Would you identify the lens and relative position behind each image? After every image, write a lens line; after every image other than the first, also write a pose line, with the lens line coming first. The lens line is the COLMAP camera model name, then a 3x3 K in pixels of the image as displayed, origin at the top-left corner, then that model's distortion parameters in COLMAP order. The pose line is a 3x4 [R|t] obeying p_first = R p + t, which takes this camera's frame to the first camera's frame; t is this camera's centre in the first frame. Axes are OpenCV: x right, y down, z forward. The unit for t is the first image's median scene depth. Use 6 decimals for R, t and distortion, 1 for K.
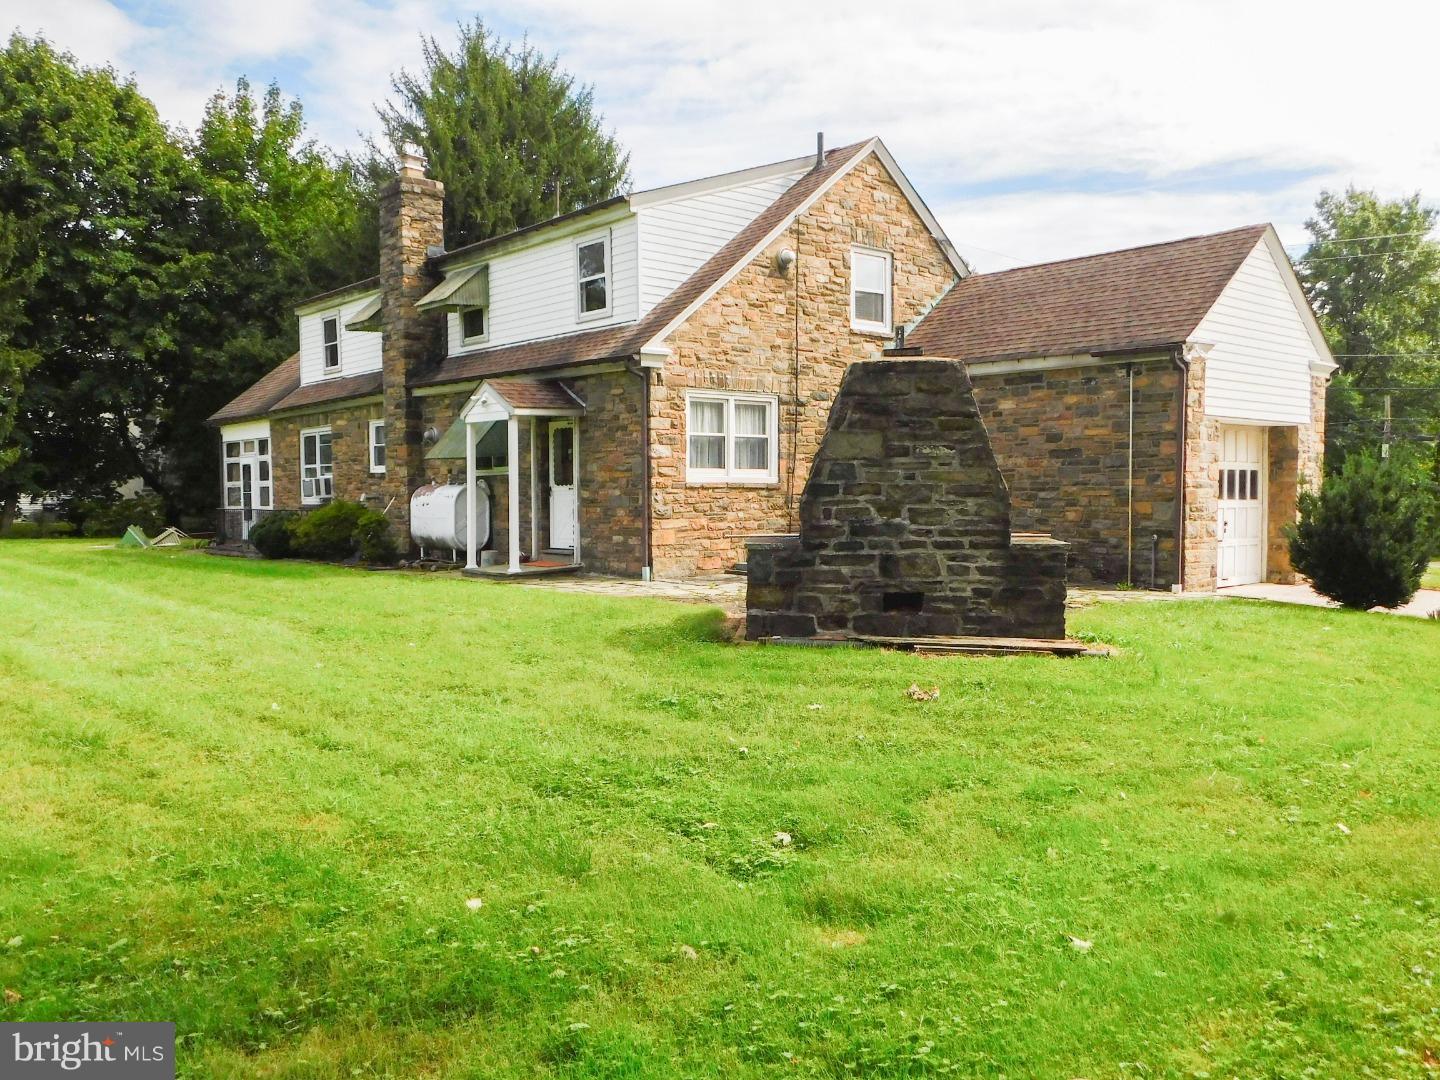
lens RADIAL K [[1173.3, 0, 718.7], [0, 1173.3, 537.2], [0, 0, 1]] dist [-0.006672, 0.009640]
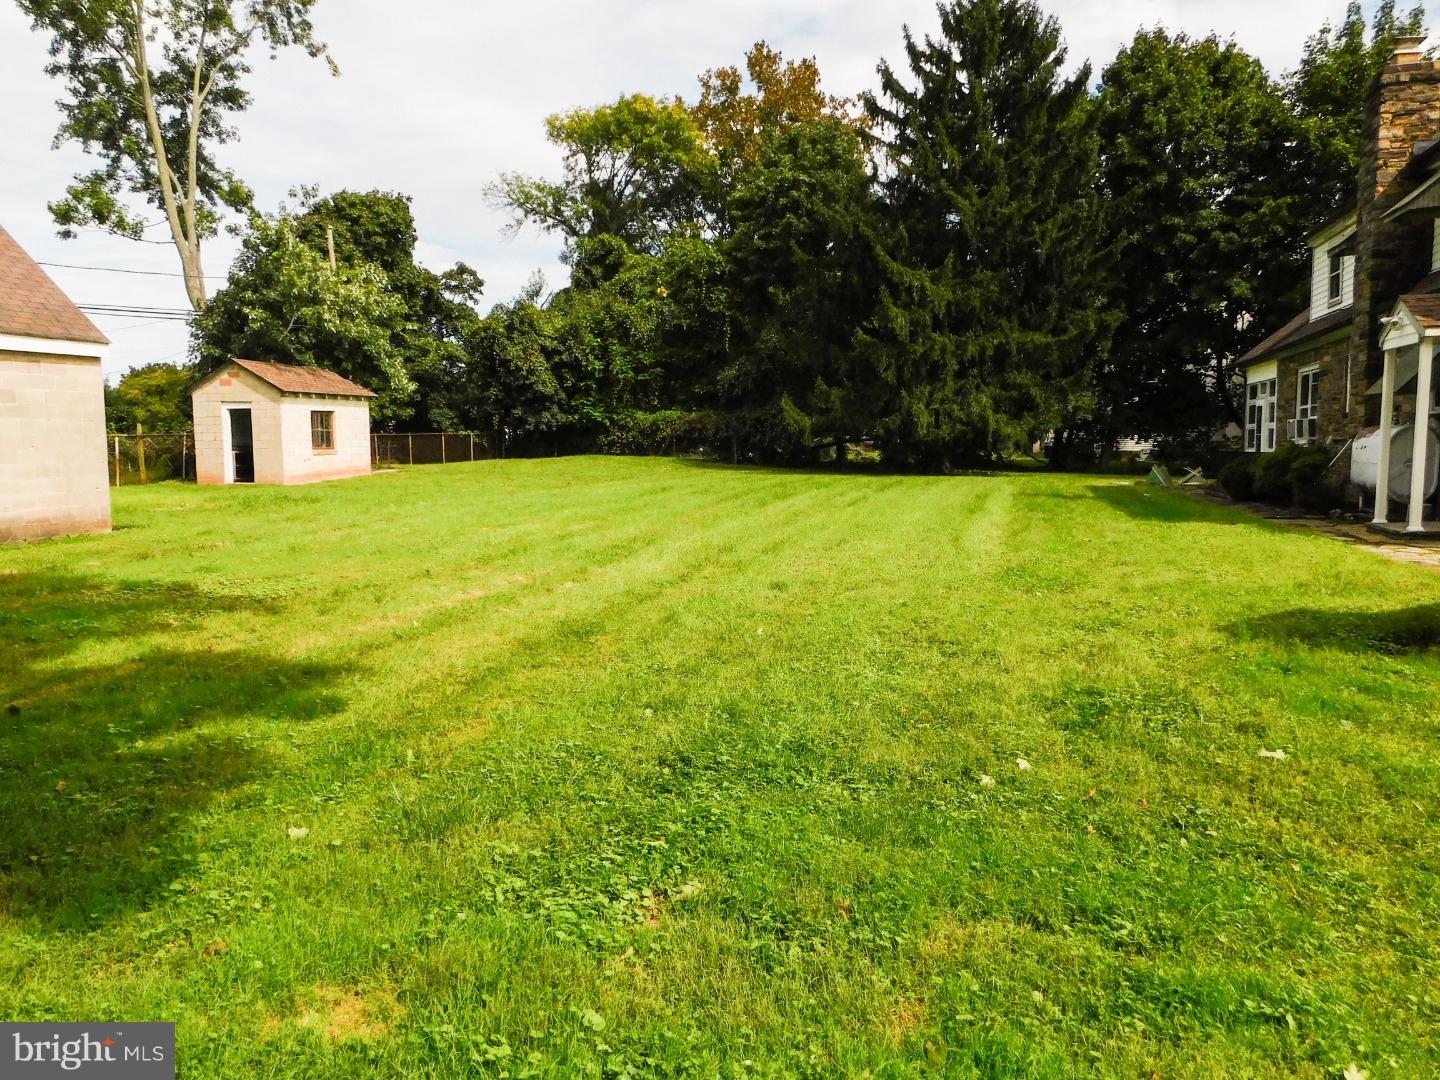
lens RADIAL K [[1057.9, 0, 721.0], [0, 1057.9, 539.6], [0, 0, 1]] dist [0.005225, 0.009143]
pose [[0.529618, 0.091806, -0.843254, 0.197001], [-0.043363, 0.995756, 0.081174, -0.003551], [0.847127, -0.006425, 0.531351, 0.197441]]
